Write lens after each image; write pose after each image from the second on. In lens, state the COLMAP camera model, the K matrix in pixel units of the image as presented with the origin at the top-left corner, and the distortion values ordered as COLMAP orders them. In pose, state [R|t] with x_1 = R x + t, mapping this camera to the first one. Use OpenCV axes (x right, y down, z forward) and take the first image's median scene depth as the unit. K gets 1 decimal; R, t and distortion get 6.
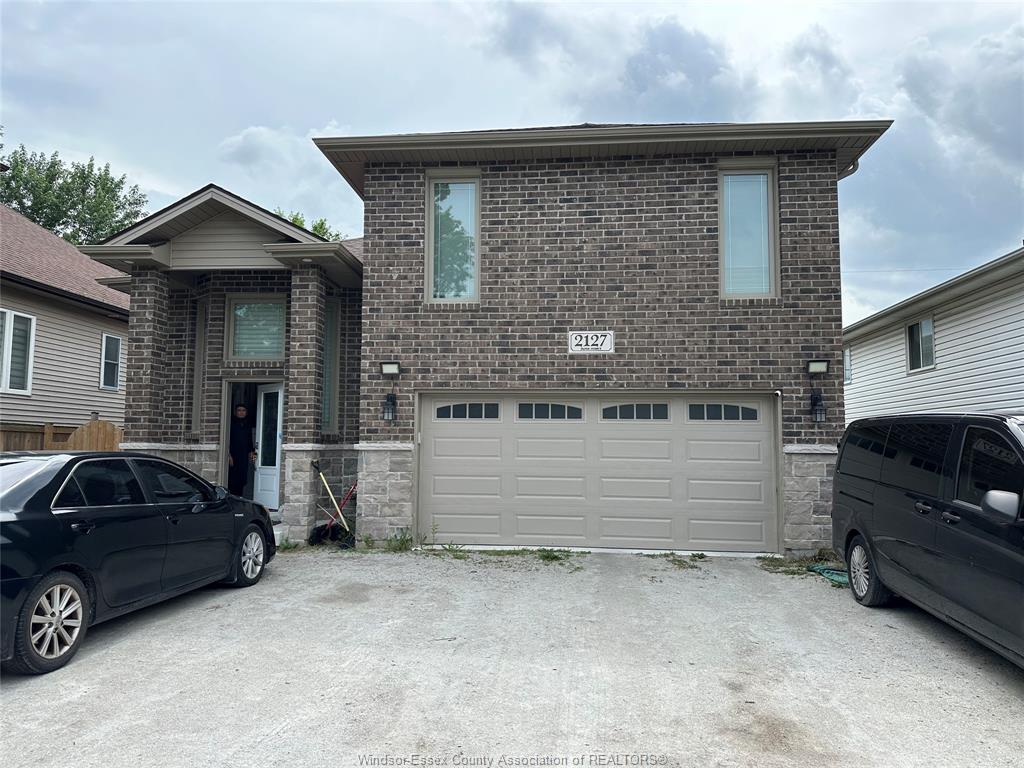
lens RADIAL K [[721.8, 0, 511.4], [0, 721.8, 387.1], [0, 0, 1]] dist [0.062299, -0.063283]
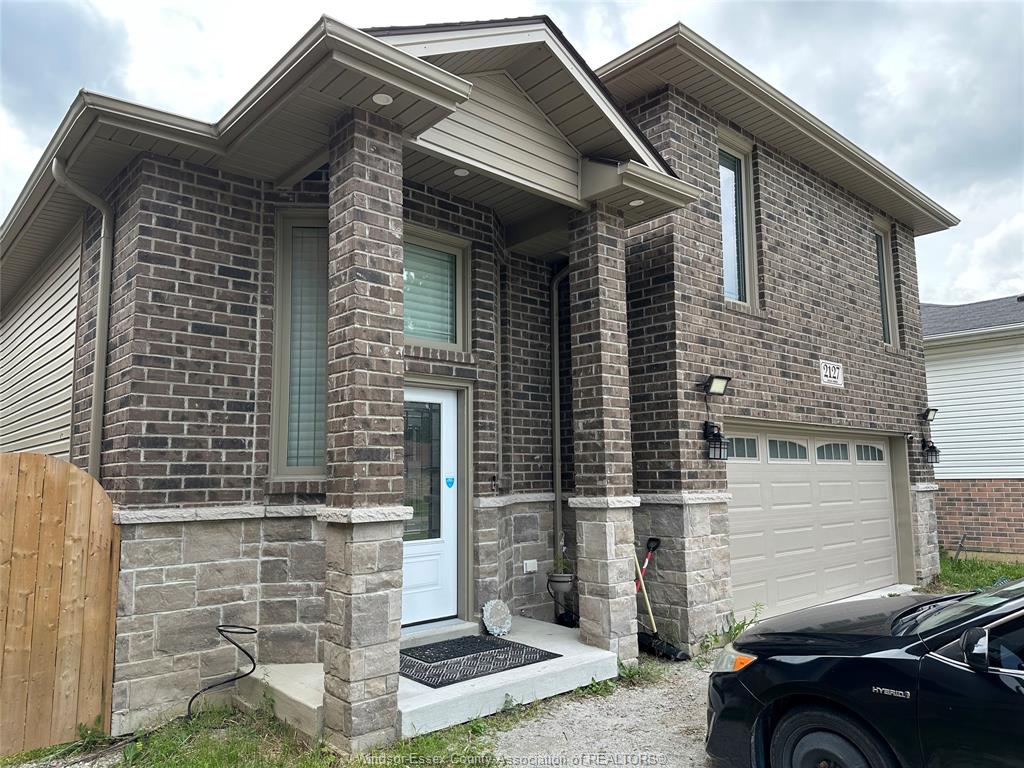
lens RADIAL K [[721.8, 0, 514.0], [0, 721.8, 388.4], [0, 0, 1]] dist [0.062299, -0.063283]
pose [[0.677739, 0.075173, 0.731450, -0.802322], [-0.046353, 0.997150, -0.059531, 0.027824], [-0.733840, 0.006441, 0.679292, 0.656501]]
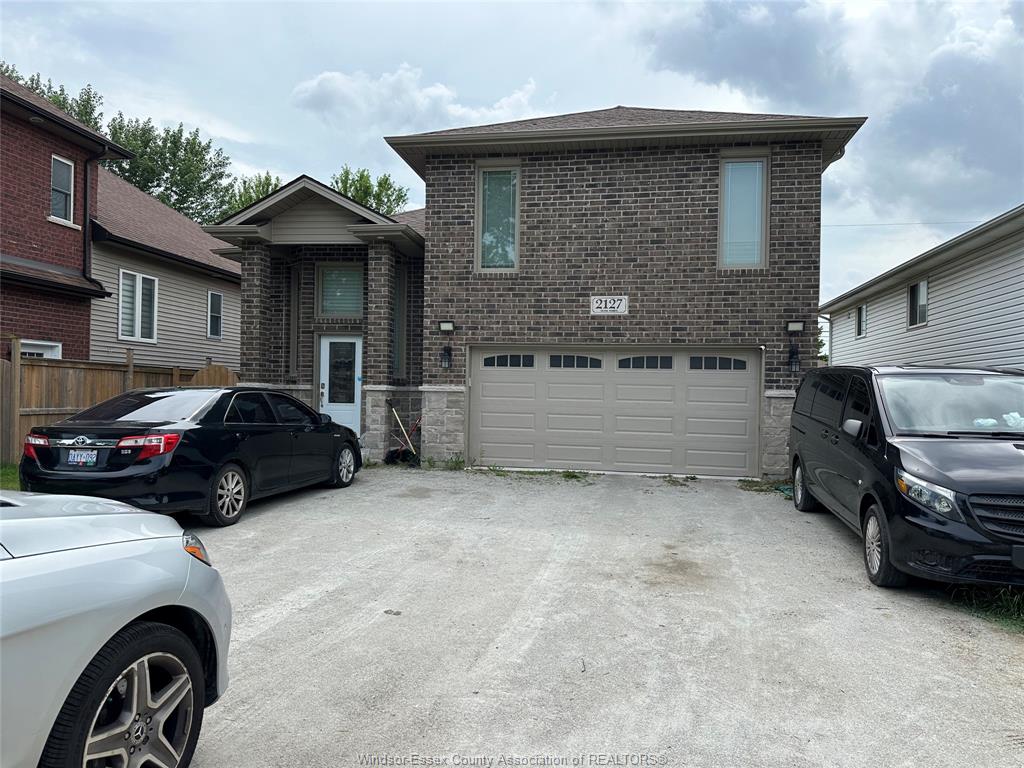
lens RADIAL K [[721.8, 0, 518.9], [0, 721.8, 402.4], [0, 0, 1]] dist [0.062299, -0.063283]
pose [[0.997029, 0.013211, -0.075889, 0.051990], [-0.006099, 0.995630, 0.093189, -0.011296], [0.076789, -0.092449, 0.992752, -0.236521]]
